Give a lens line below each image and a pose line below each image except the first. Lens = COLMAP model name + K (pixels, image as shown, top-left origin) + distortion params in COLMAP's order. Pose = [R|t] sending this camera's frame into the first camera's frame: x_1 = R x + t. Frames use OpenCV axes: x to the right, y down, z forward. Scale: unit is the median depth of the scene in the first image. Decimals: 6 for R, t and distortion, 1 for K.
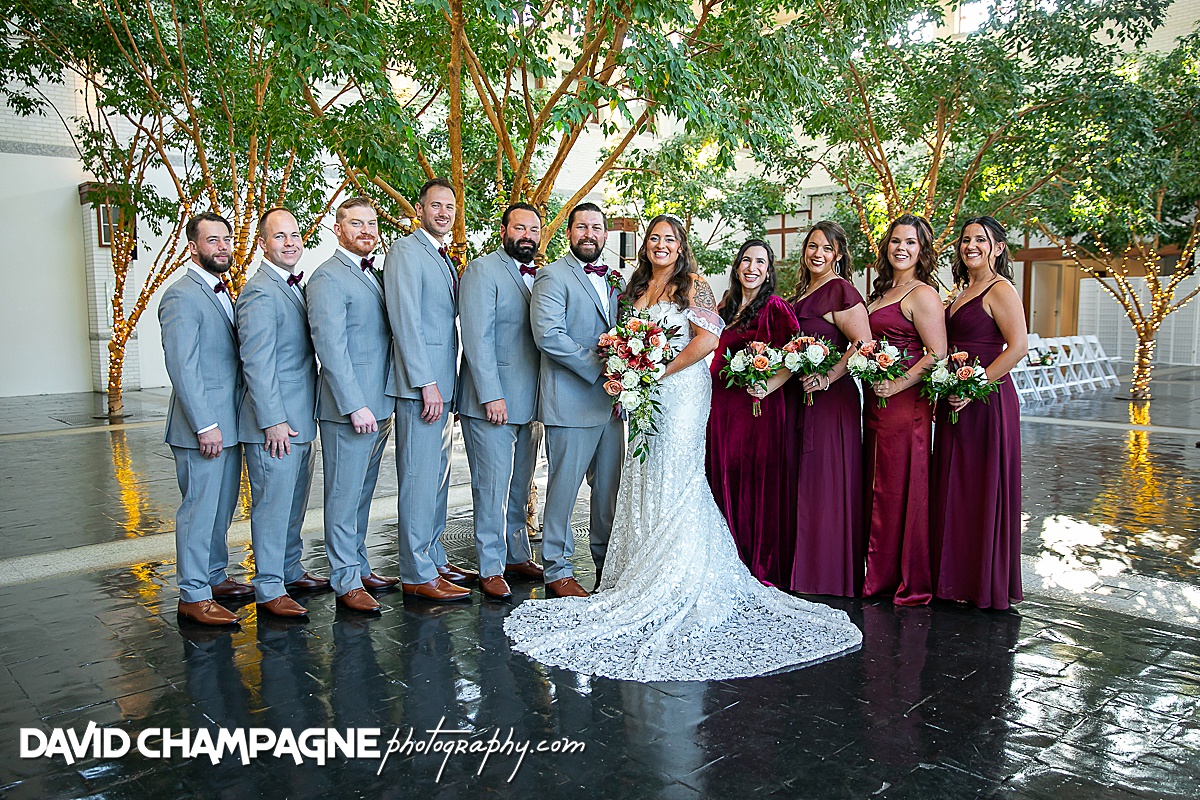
lens RADIAL K [[921.9, 0, 562.5], [0, 921.9, 406.7], [0, 0, 1]] dist [-0.092011, 0.081154]
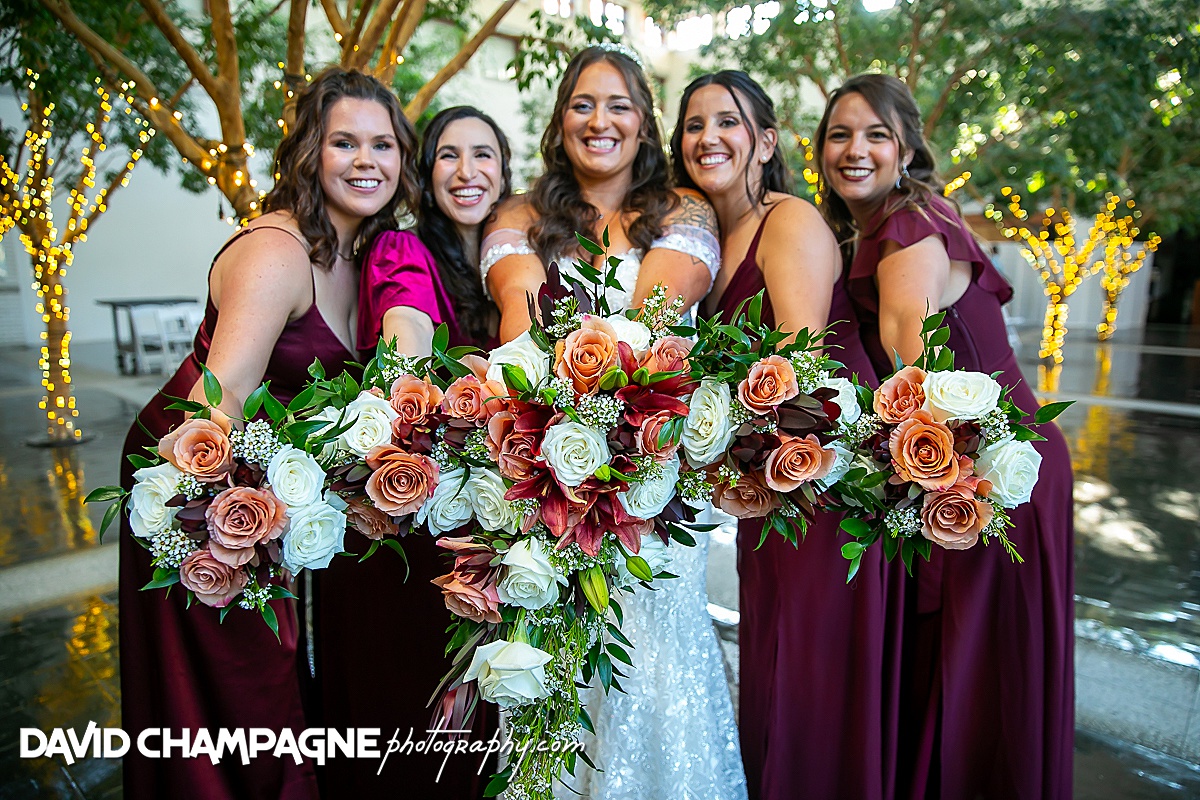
lens RADIAL K [[799.8, 0, 596.6], [0, 799.8, 415.2], [0, 0, 1]] dist [-0.110959, 0.071765]
pose [[0.992420, -0.007602, 0.122658, 0.026984], [-0.002198, 0.996827, 0.079568, -0.020775], [-0.122873, -0.079235, 0.989254, 0.218207]]
